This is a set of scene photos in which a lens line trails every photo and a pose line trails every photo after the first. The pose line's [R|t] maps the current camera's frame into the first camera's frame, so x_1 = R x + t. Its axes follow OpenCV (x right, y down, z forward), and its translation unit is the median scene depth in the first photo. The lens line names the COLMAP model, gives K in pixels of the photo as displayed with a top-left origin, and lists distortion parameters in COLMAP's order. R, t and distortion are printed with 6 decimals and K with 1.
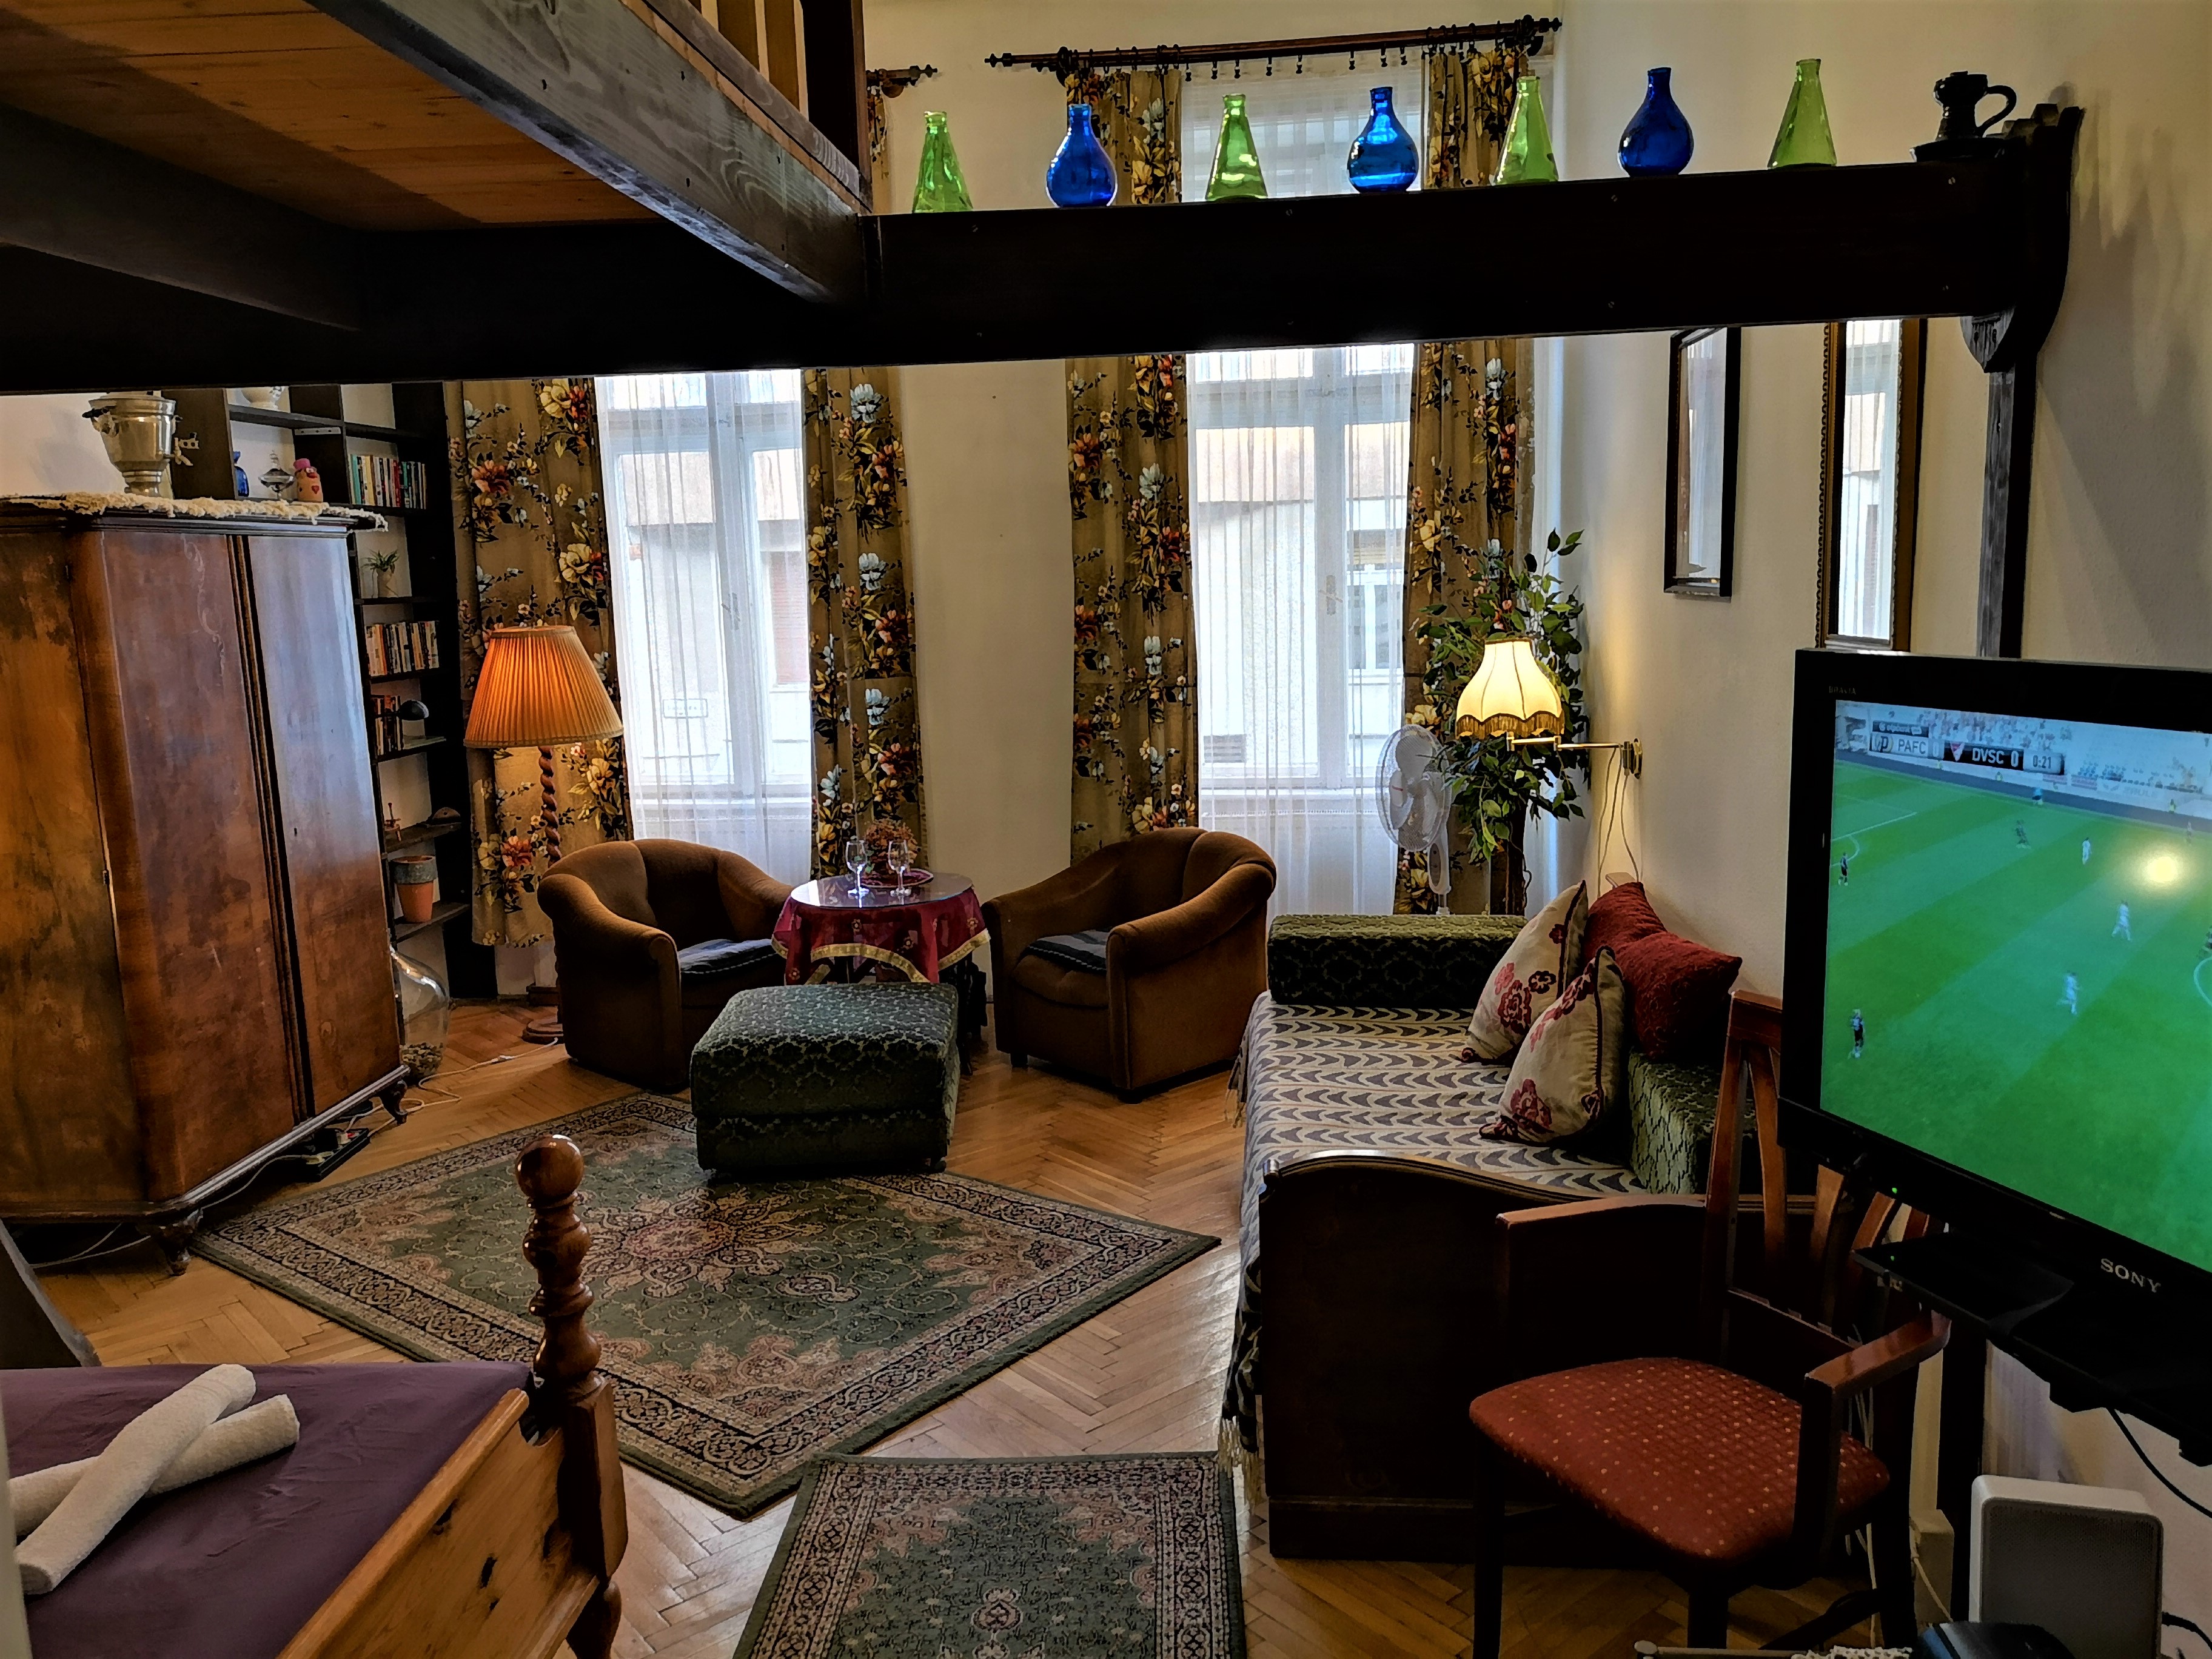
lens RADIAL K [[1685.9, 0, 1106.0], [0, 1685.9, 829.5], [0, 0, 1]] dist [0.055721, -0.052772]
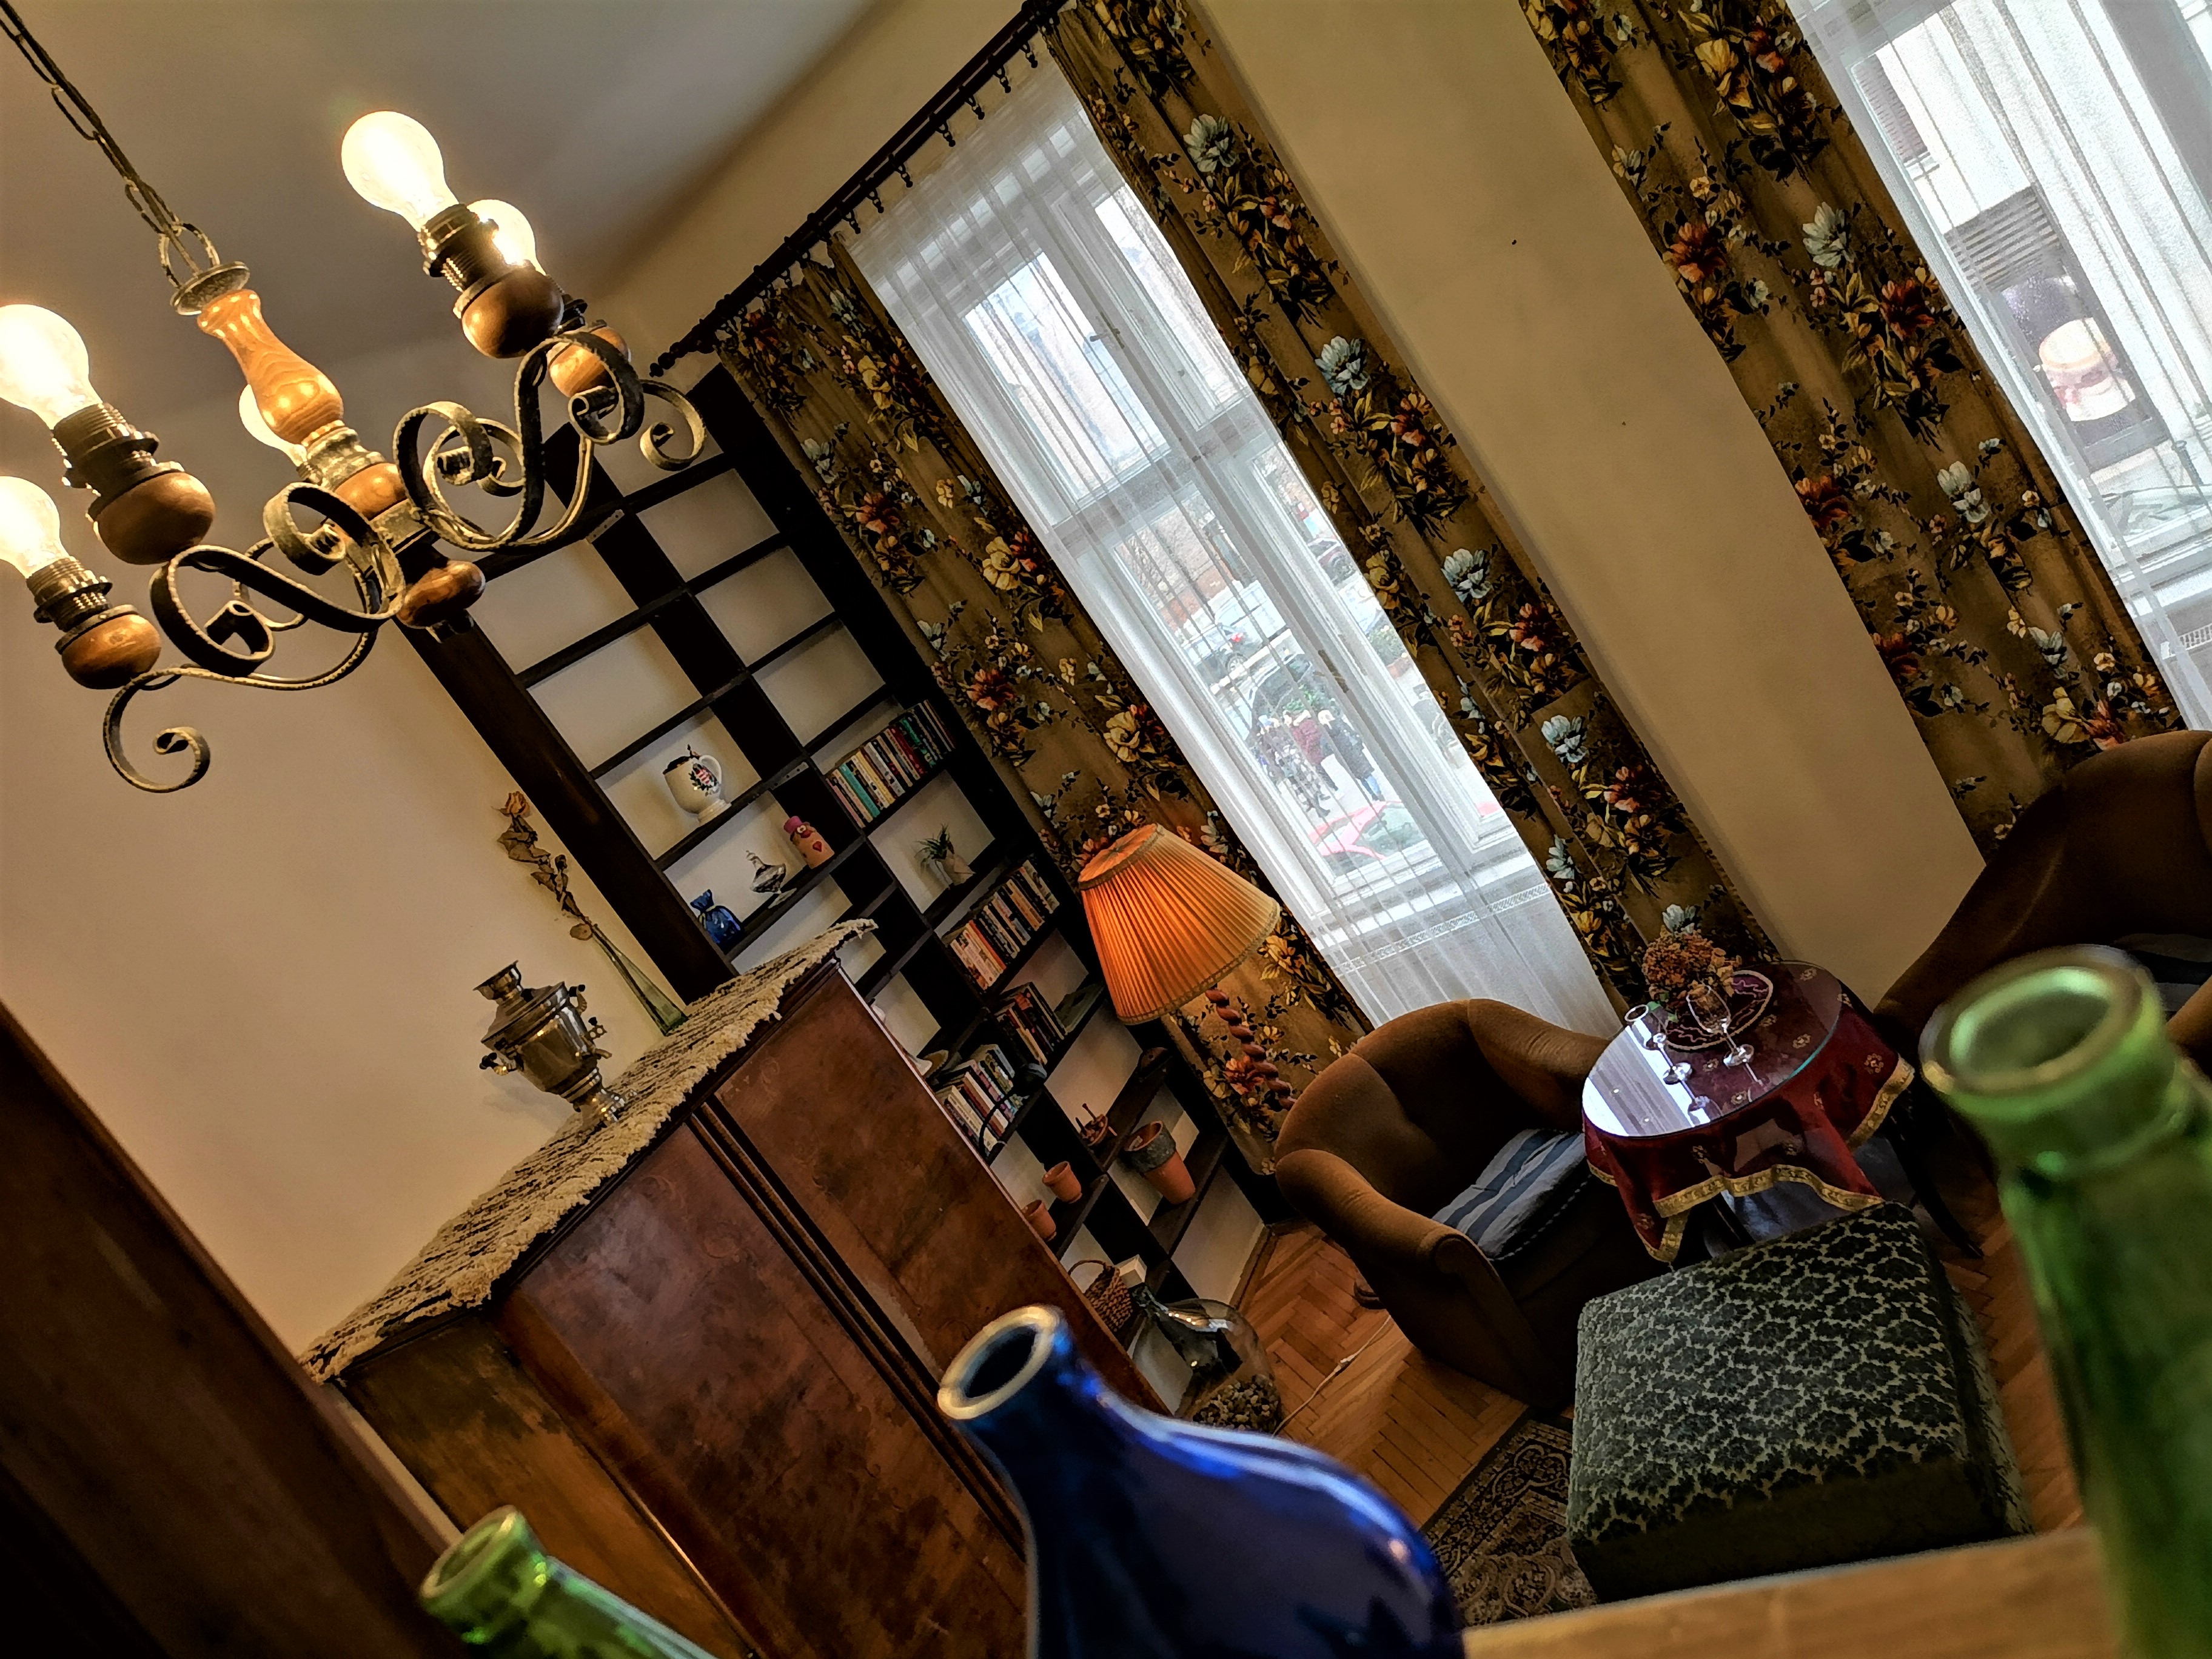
lens RADIAL K [[1685.9, 0, 1106.0], [0, 1685.9, 829.5], [0, 0, 1]] dist [0.055721, -0.052772]
pose [[0.785123, -0.403431, -0.469920, 0.024529], [0.479782, 0.875987, 0.049557, -0.167988], [0.391651, -0.264368, 0.881317, 0.320635]]
